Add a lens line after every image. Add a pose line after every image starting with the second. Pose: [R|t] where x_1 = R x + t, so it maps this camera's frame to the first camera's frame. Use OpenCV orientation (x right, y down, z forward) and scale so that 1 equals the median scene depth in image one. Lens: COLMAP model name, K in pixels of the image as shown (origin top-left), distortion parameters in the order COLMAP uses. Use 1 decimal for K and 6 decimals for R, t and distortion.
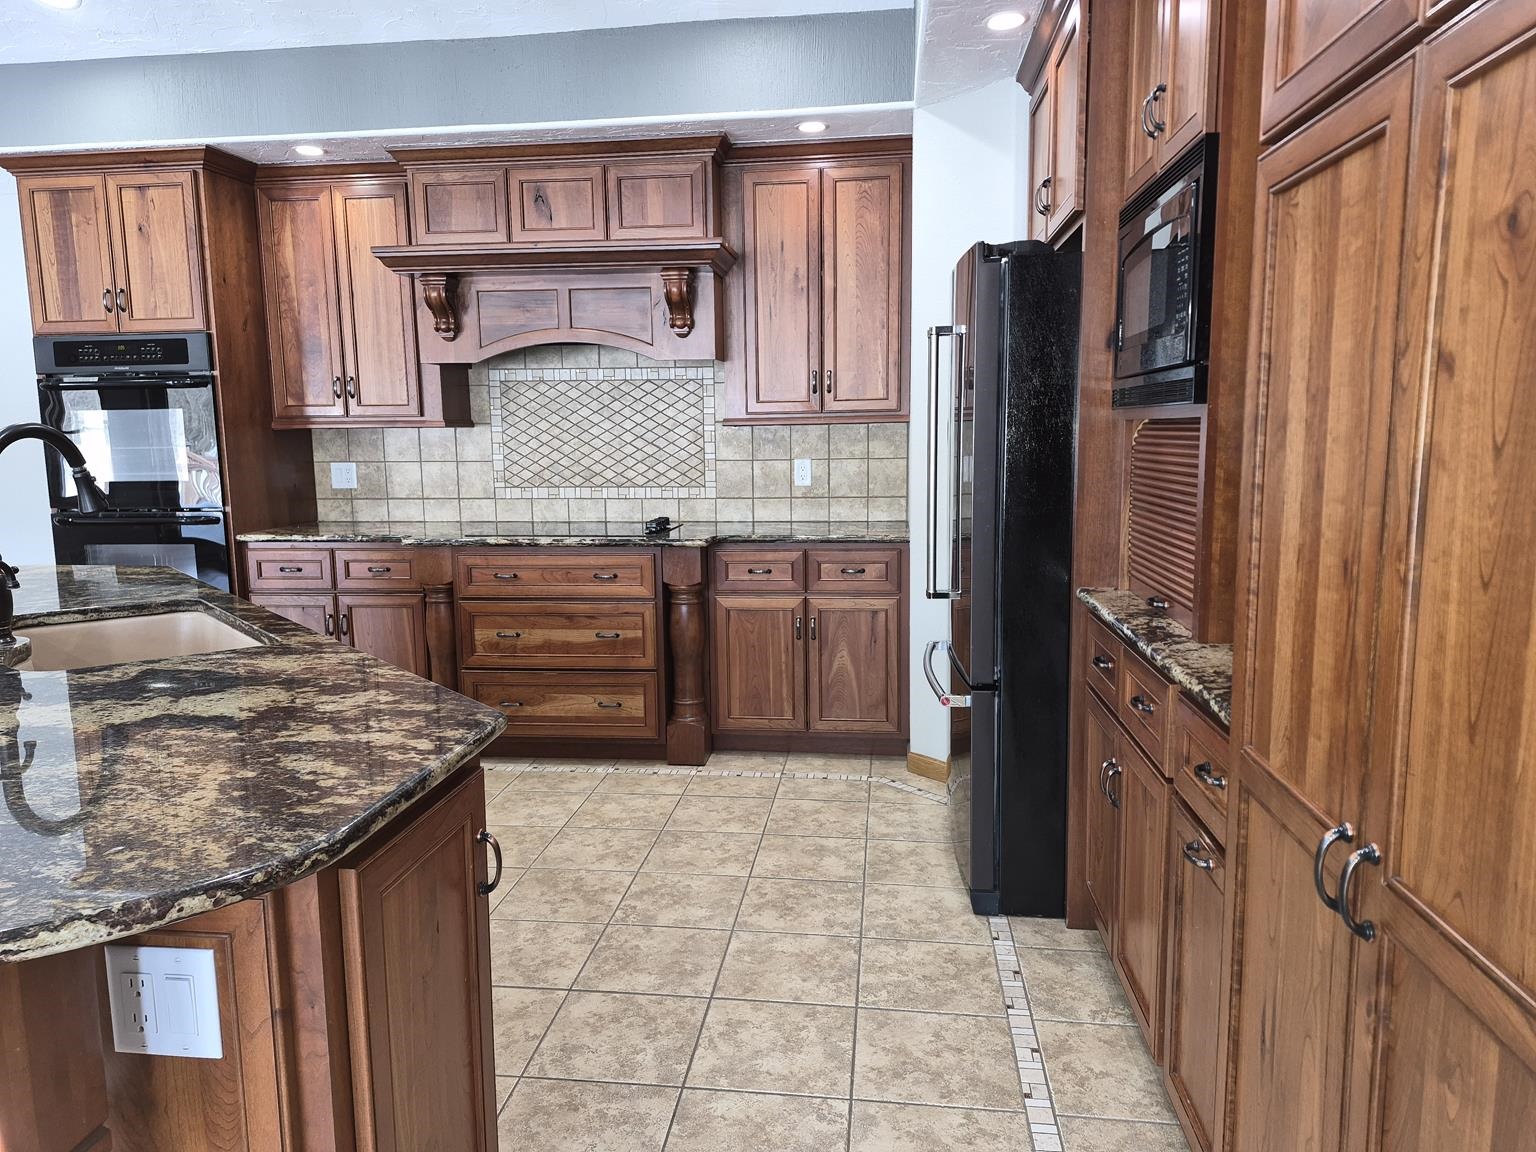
lens RADIAL K [[1066.8, 0, 754.5], [0, 1066.8, 578.5], [0, 0, 1]] dist [0.083920, -0.085430]
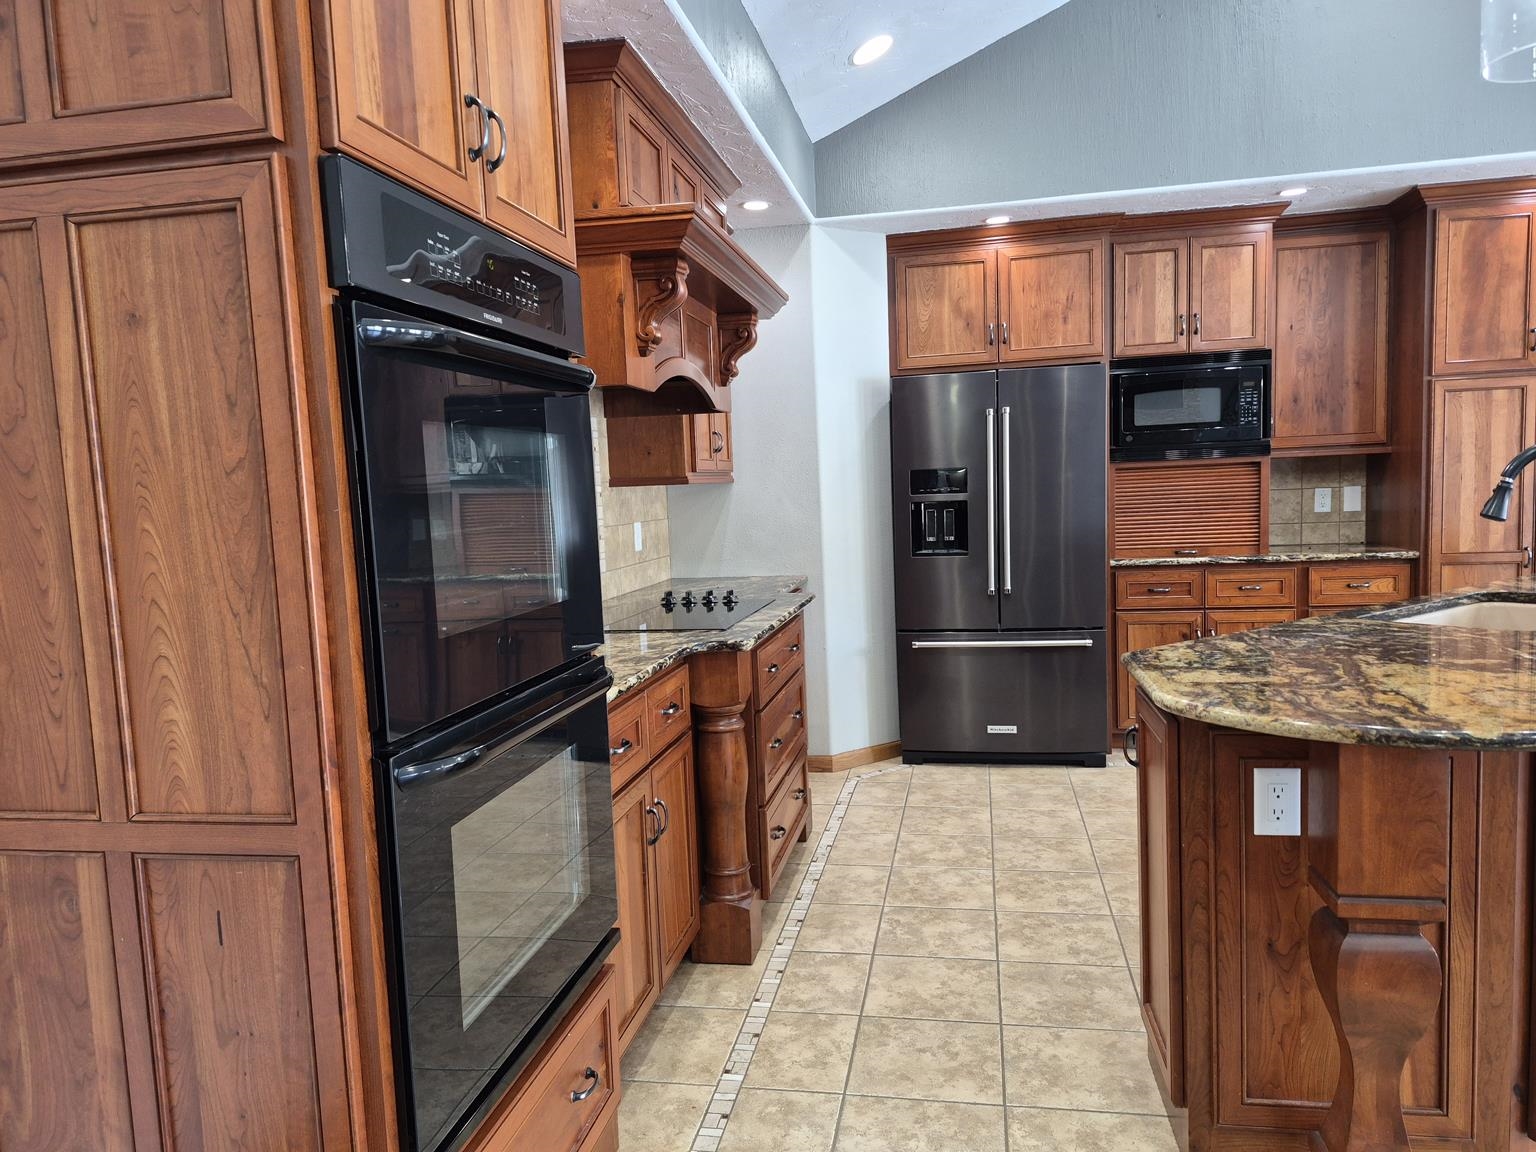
lens RADIAL K [[1066.8, 0, 773.2], [0, 1066.8, 589.8], [0, 0, 1]] dist [0.083920, -0.085430]
pose [[0.051419, -0.084622, 0.995086, -0.985333], [0.176481, 0.981492, 0.074346, -0.113384], [-0.982960, 0.171790, 0.065402, 0.927565]]
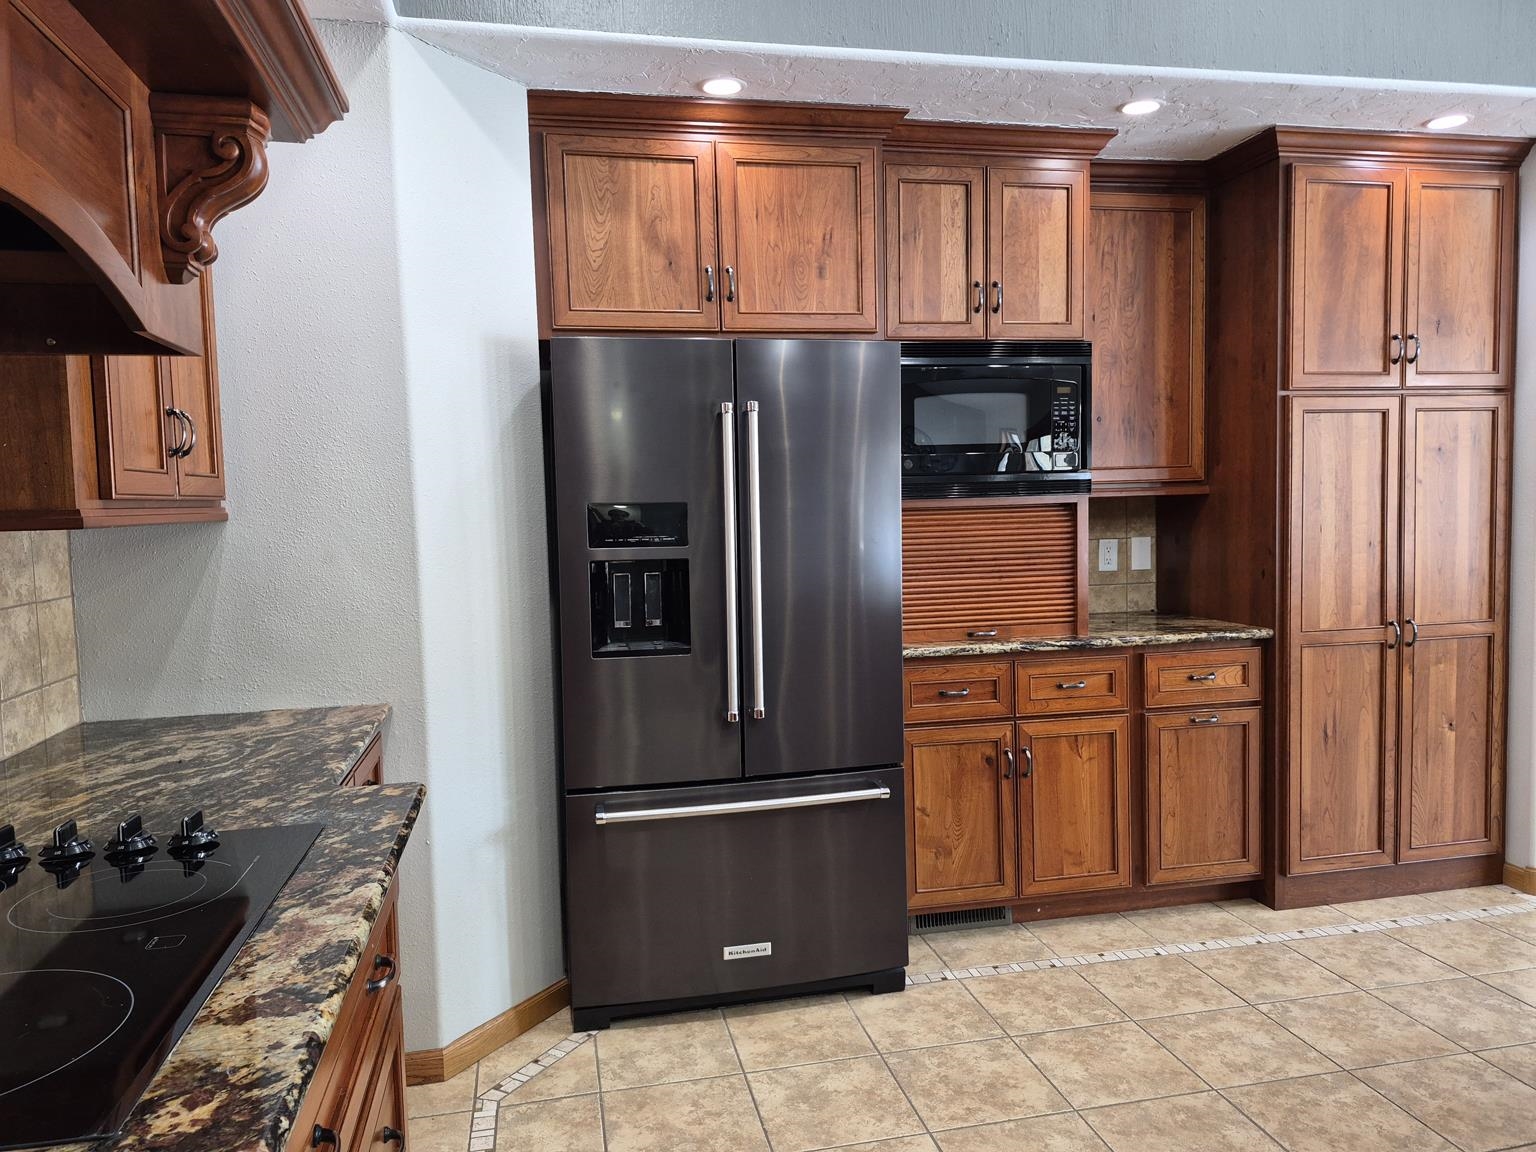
lens RADIAL K [[1066.8, 0, 762.8], [0, 1066.8, 576.3], [0, 0, 1]] dist [0.083920, -0.085430]
pose [[-0.333062, -0.039549, 0.942075, -0.475787], [0.159349, 0.982388, 0.097578, -0.131129], [-0.929343, 0.182618, -0.320894, 0.950881]]
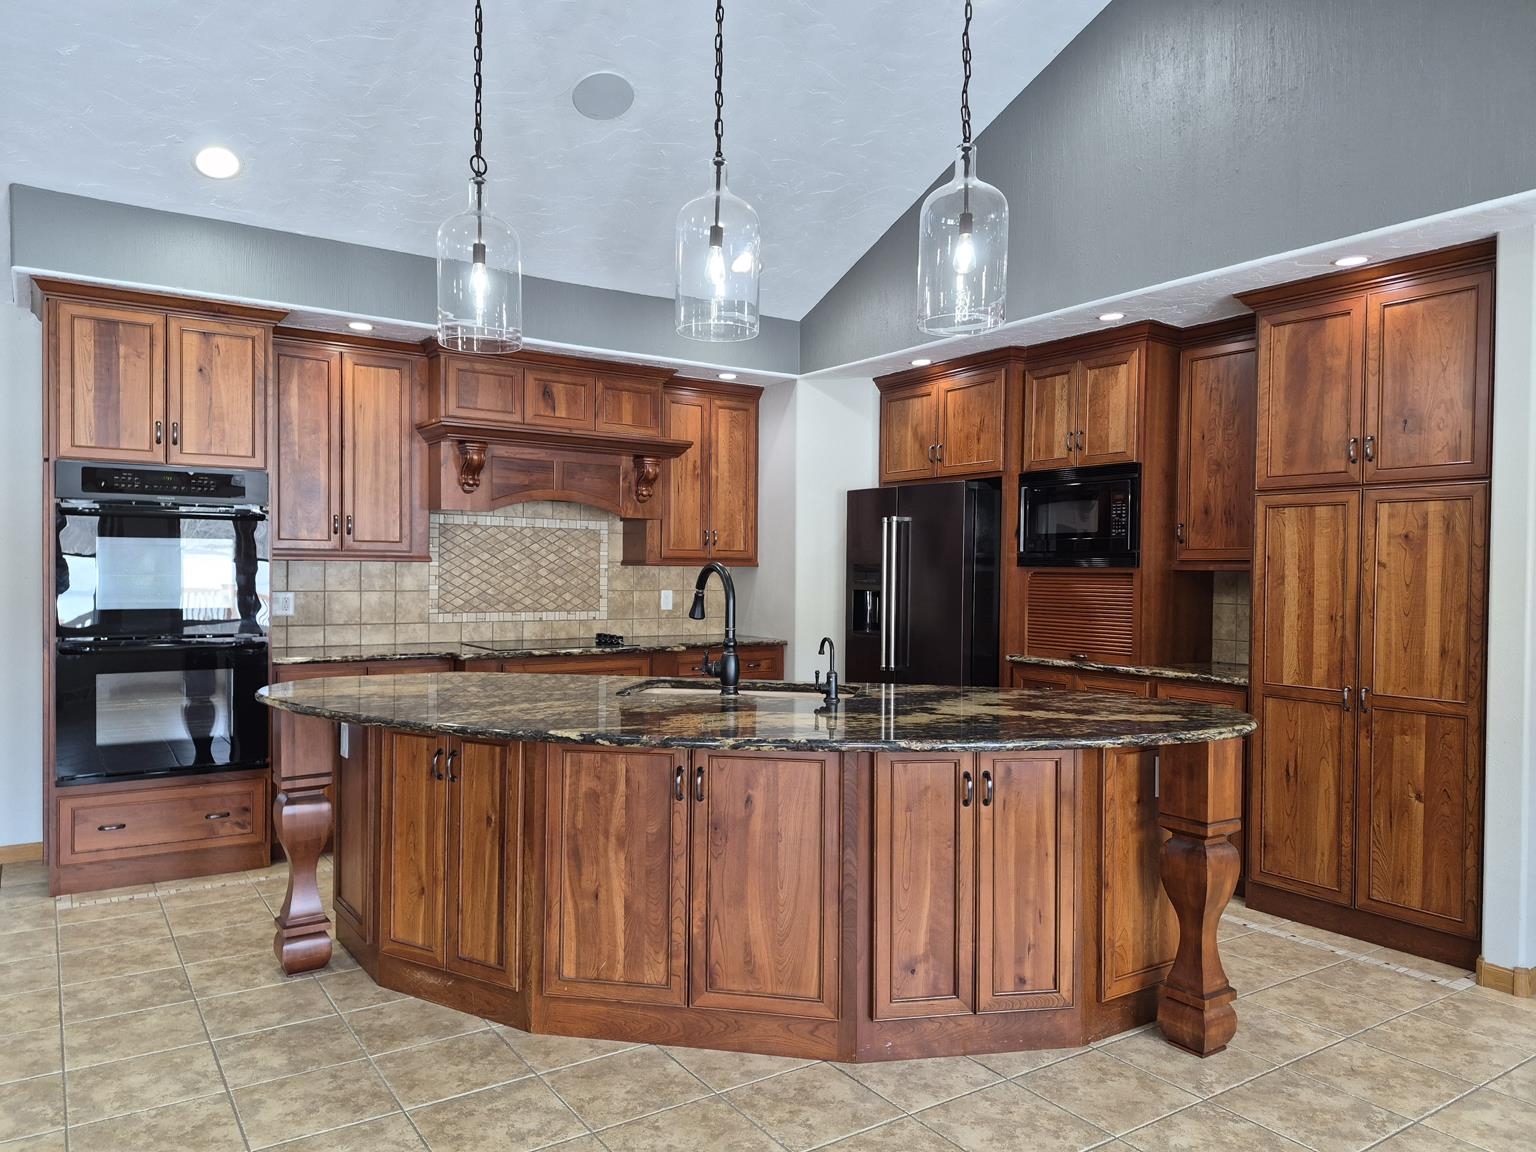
lens RADIAL K [[1066.8, 0, 767.5], [0, 1066.8, 582.8], [0, 0, 1]] dist [0.083920, -0.085430]
pose [[0.746605, 0.013751, 0.665126, -0.857290], [0.070186, 0.992579, -0.099305, 0.026806], [-0.661555, 0.120824, 0.740099, -0.119636]]
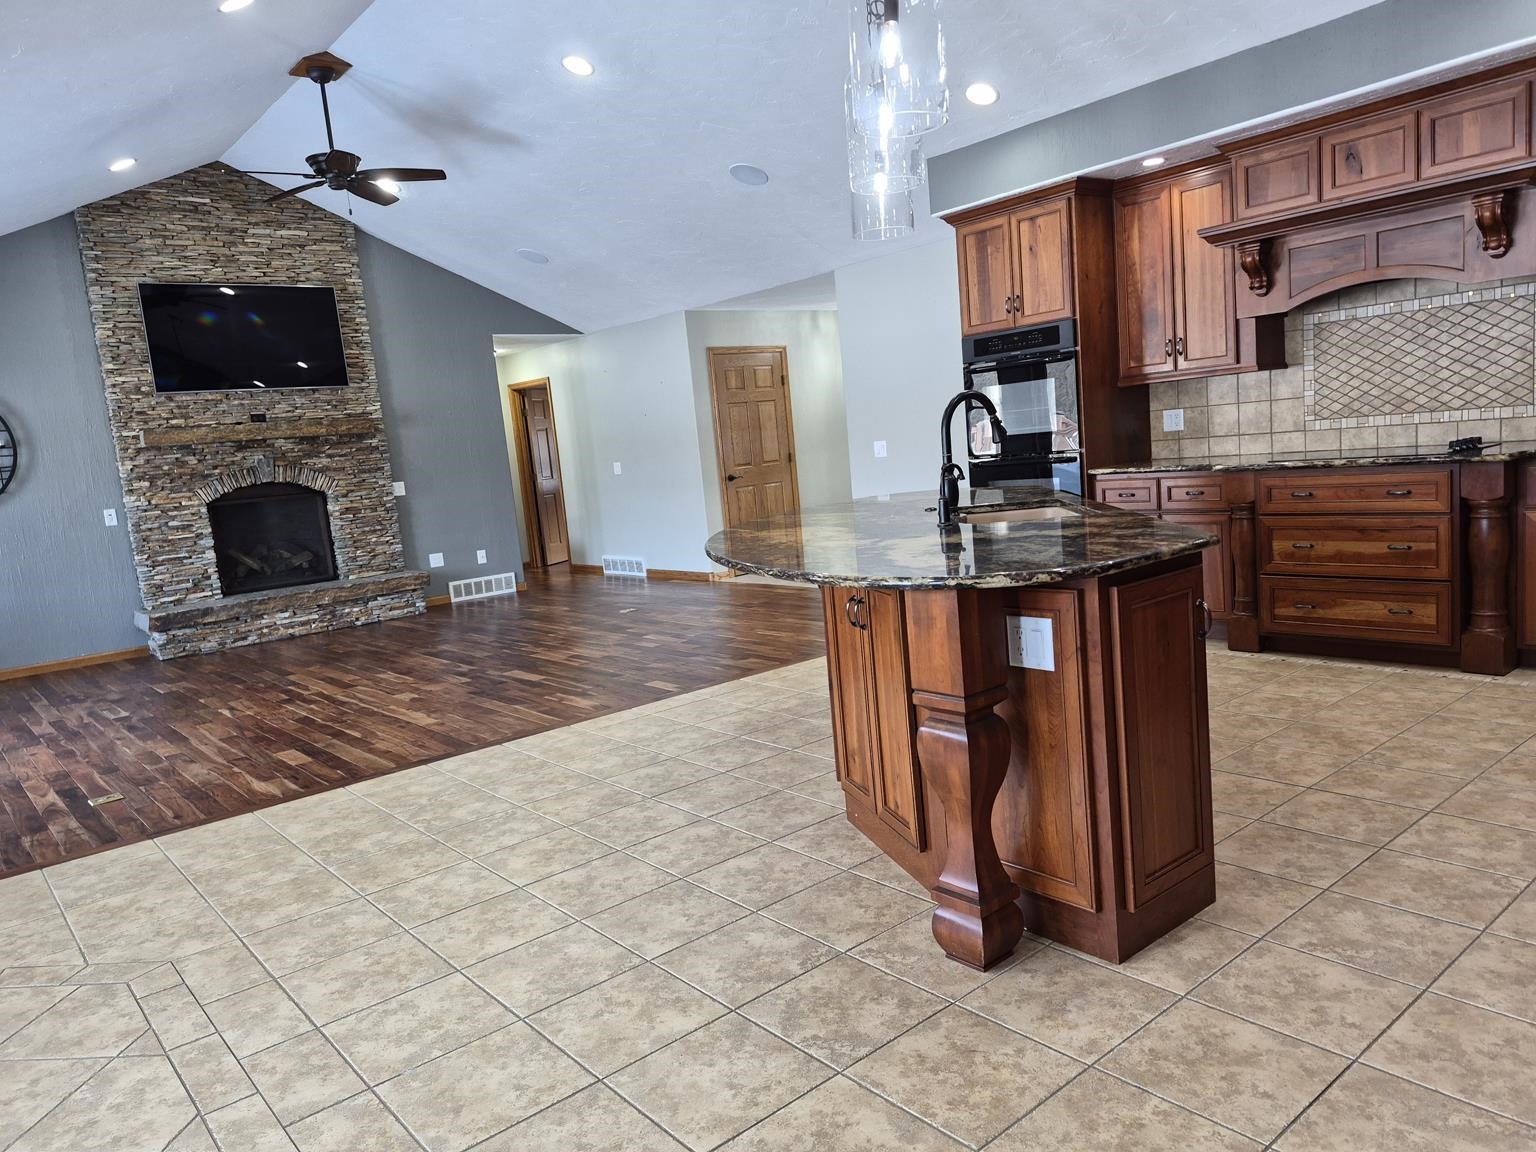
lens RADIAL K [[1066.8, 0, 770.1], [0, 1066.8, 589.7], [0, 0, 1]] dist [0.083920, -0.085430]
pose [[0.734848, 0.041832, -0.676941, 0.140401], [-0.012160, 0.998748, 0.048519, 0.049741], [0.678123, -0.027423, 0.734437, -0.249075]]
